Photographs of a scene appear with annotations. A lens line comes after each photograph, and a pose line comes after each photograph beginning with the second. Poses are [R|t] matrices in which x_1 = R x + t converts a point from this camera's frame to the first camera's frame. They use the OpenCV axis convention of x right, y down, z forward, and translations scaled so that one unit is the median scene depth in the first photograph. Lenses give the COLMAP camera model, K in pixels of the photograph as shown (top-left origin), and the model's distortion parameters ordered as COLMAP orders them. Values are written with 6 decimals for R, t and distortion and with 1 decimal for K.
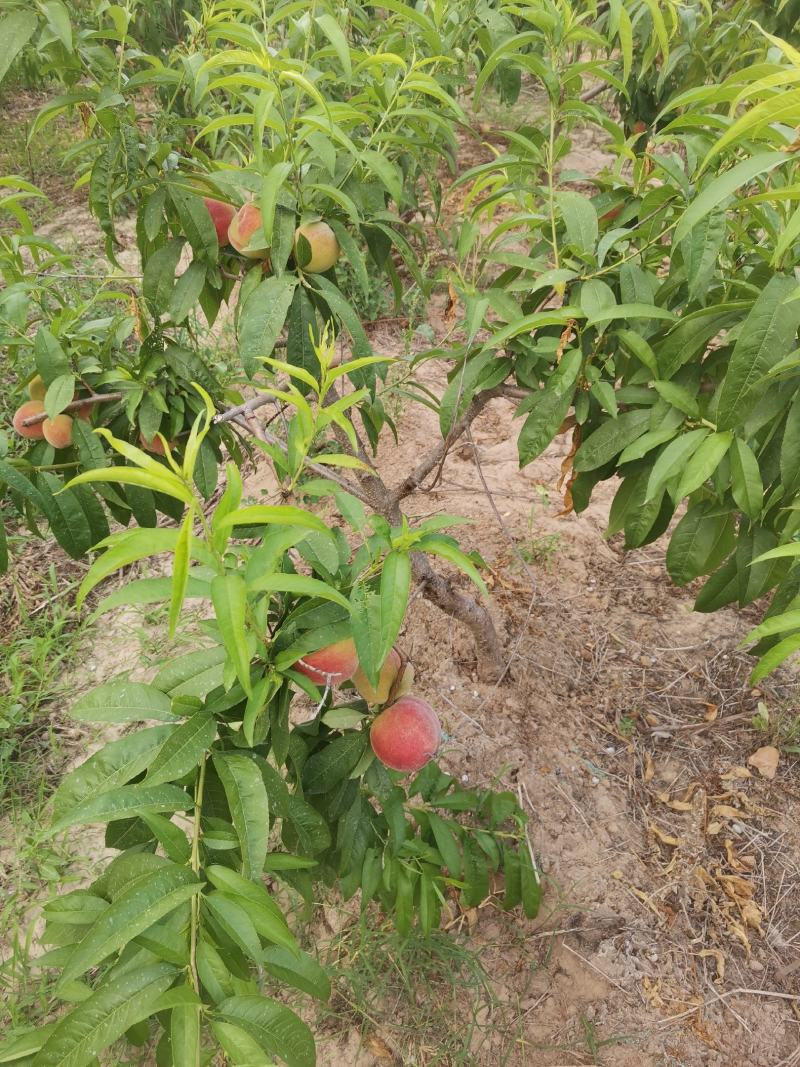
lens RADIAL K [[839.1, 0, 400.0], [0, 839.1, 533.5], [0, 0, 1]] dist [0.124034, -0.115233]
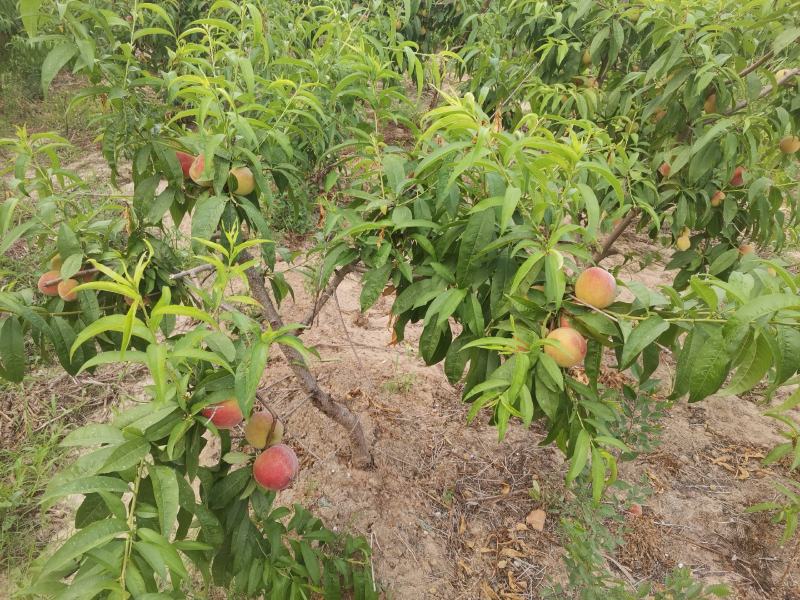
lens RADIAL K [[629.2, 0, 400.0], [0, 629.2, 300.0], [0, 0, 1]] dist [0.124034, -0.115233]
pose [[0.995119, 0.023795, 0.095773, 0.075448], [-0.008625, 0.987752, -0.155792, 0.068586], [-0.098307, 0.154206, 0.983136, -0.176889]]
